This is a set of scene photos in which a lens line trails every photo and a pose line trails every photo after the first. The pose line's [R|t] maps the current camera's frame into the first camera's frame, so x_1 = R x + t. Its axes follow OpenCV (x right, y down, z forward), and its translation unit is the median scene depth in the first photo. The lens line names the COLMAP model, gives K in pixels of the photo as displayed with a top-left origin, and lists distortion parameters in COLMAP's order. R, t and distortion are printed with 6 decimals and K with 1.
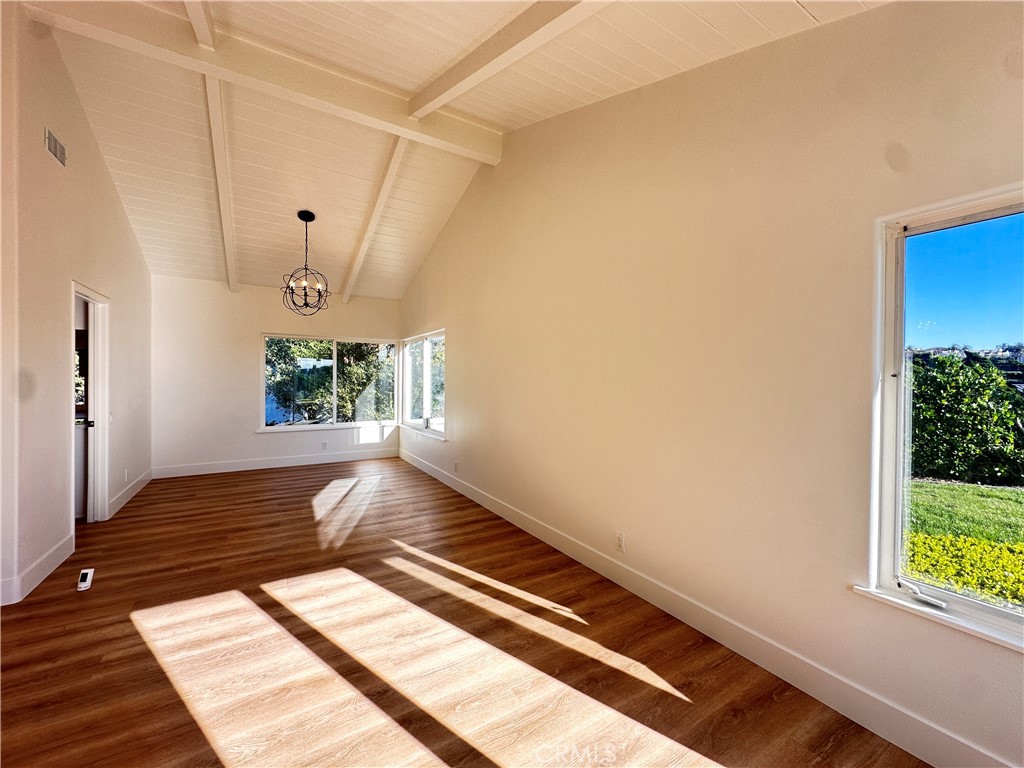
lens RADIAL K [[406.8, 0, 509.3], [0, 406.8, 385.8], [0, 0, 1]] dist [-0.003975, 0.000070]
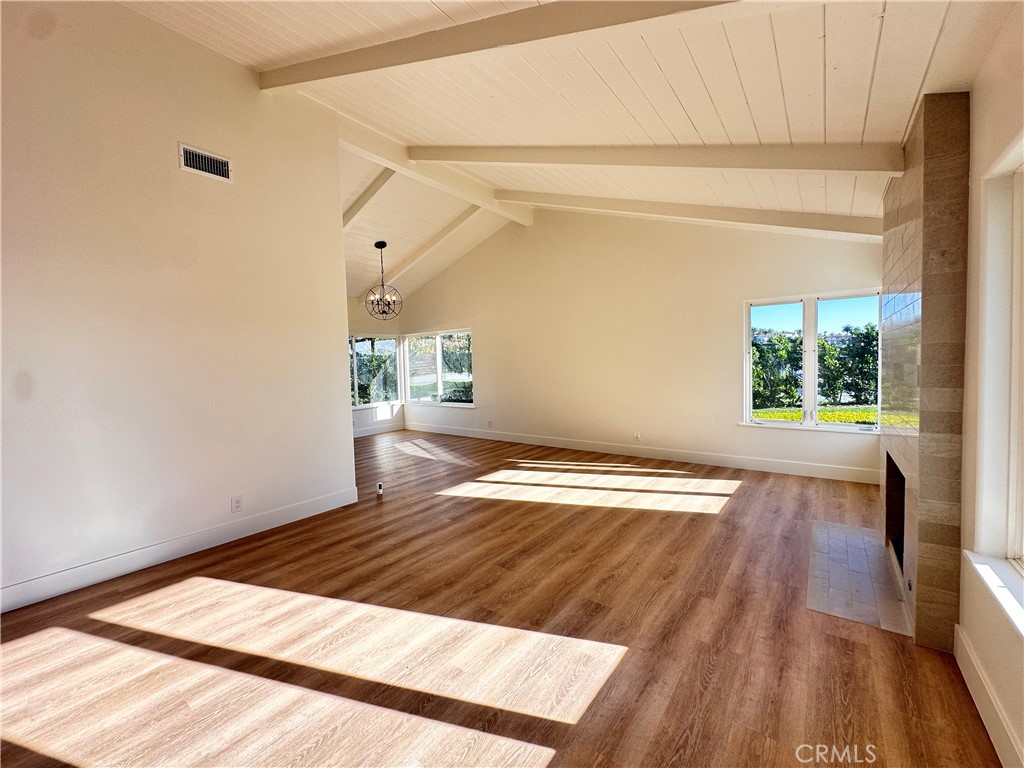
lens RADIAL K [[406.8, 0, 508.9], [0, 406.8, 385.3], [0, 0, 1]] dist [-0.003975, 0.000070]
pose [[0.934231, -0.057139, 0.352063, -0.847830], [0.045364, 0.998103, 0.041612, 0.007022], [-0.353773, -0.022905, 0.935051, -0.566857]]
